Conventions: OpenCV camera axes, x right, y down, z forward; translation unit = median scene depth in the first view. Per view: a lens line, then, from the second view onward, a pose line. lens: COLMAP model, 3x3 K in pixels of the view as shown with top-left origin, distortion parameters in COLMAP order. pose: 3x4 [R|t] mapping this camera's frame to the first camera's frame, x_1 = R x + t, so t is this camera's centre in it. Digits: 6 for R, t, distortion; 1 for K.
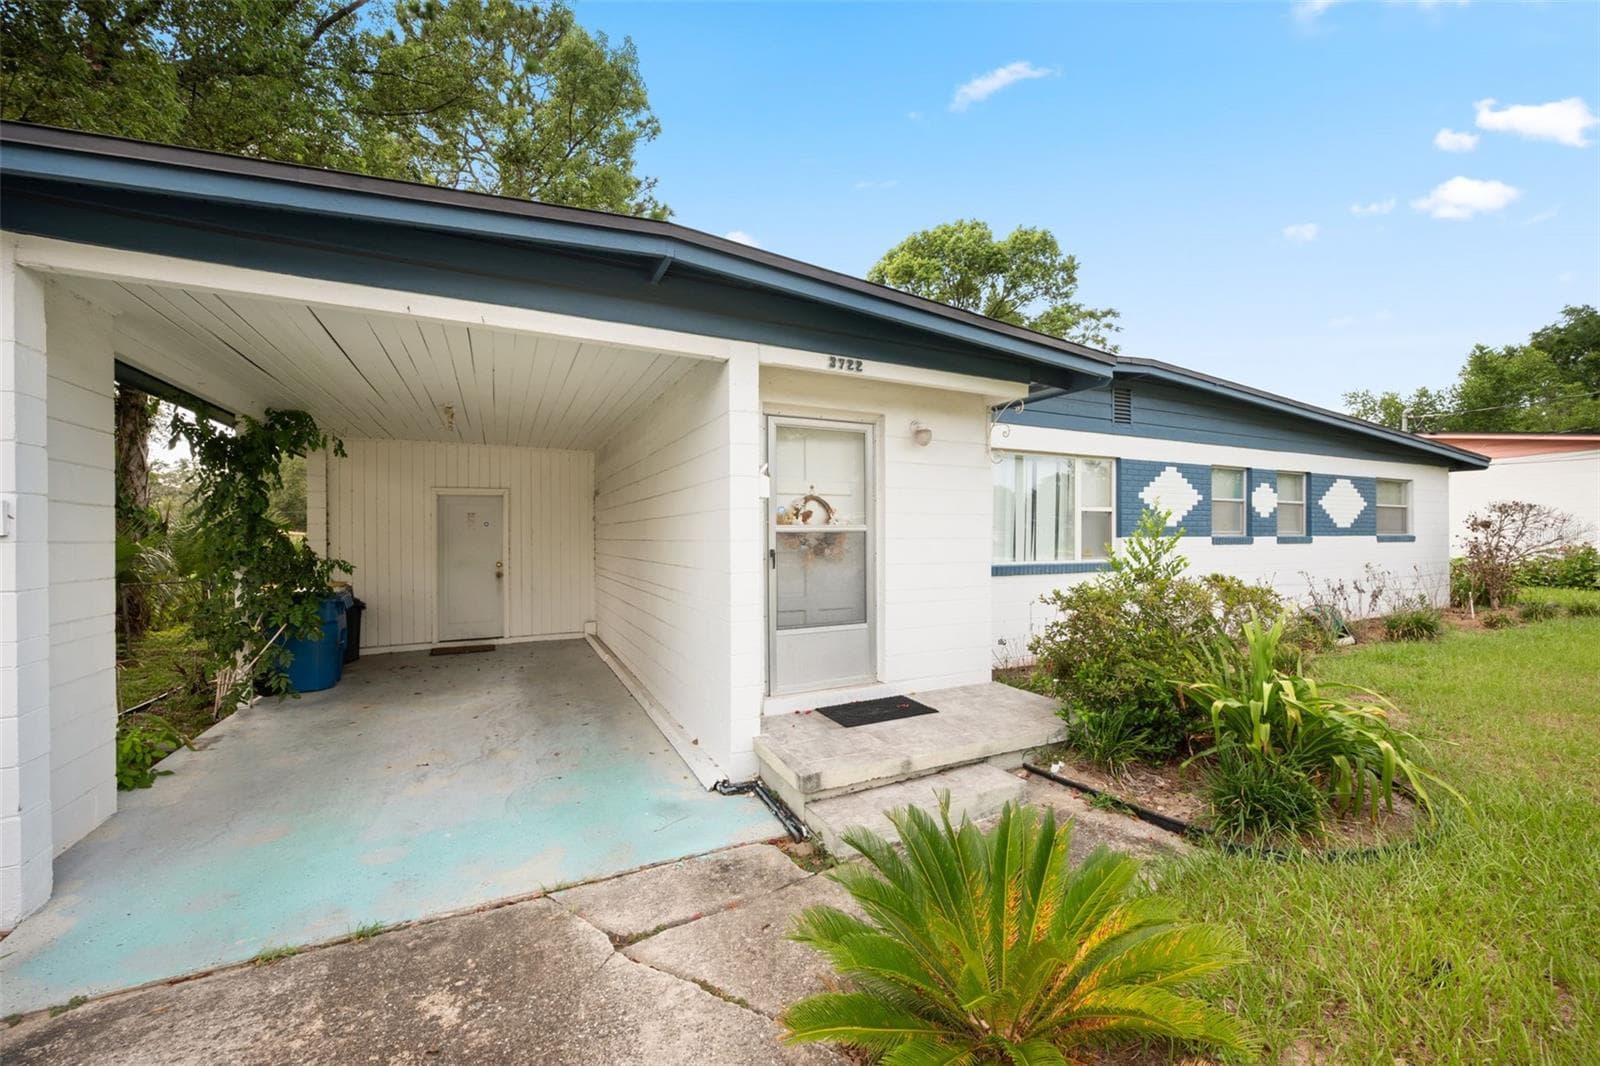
lens RADIAL K [[665.0, 0, 800.0], [0, 665.0, 533.0], [0, 0, 1]] dist [0.001228, 0.000104]
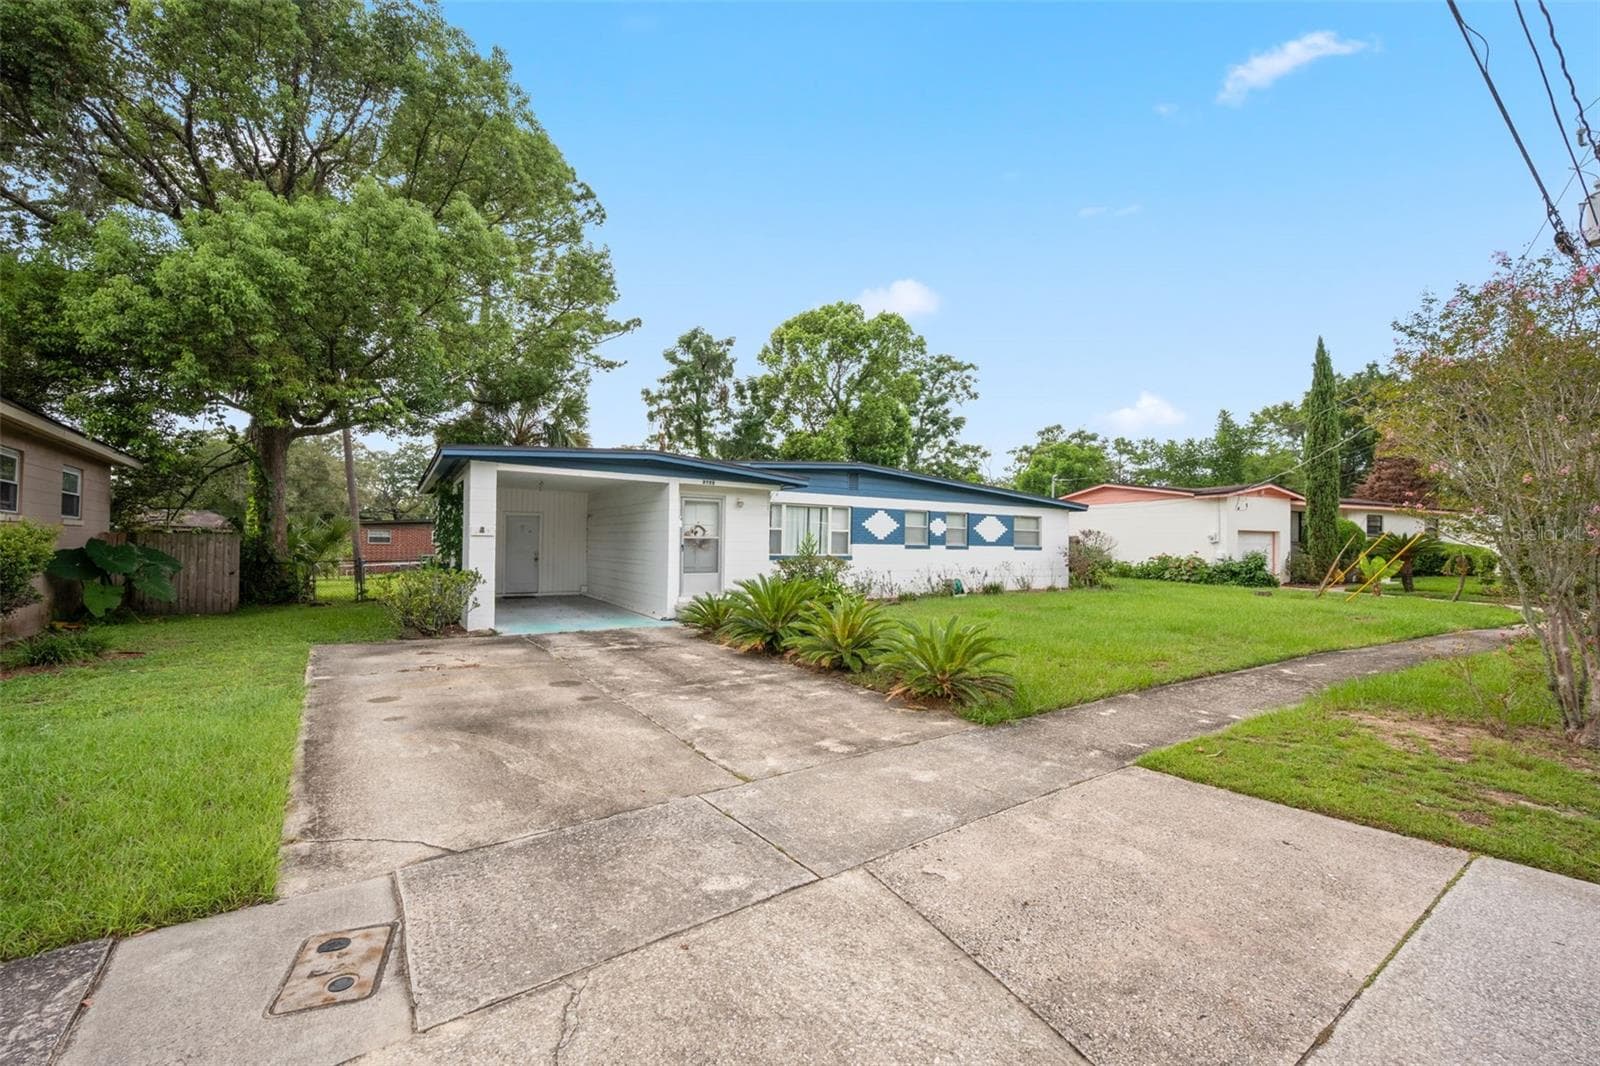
lens RADIAL K [[665.0, 0, 800.0], [0, 665.0, 533.0], [0, 0, 1]] dist [0.001228, 0.000104]
pose [[0.992901, 0.018964, 0.117419, 0.061011], [-0.017512, 0.999757, -0.013390, 0.002253], [-0.117645, 0.011238, 0.992992, -0.948713]]
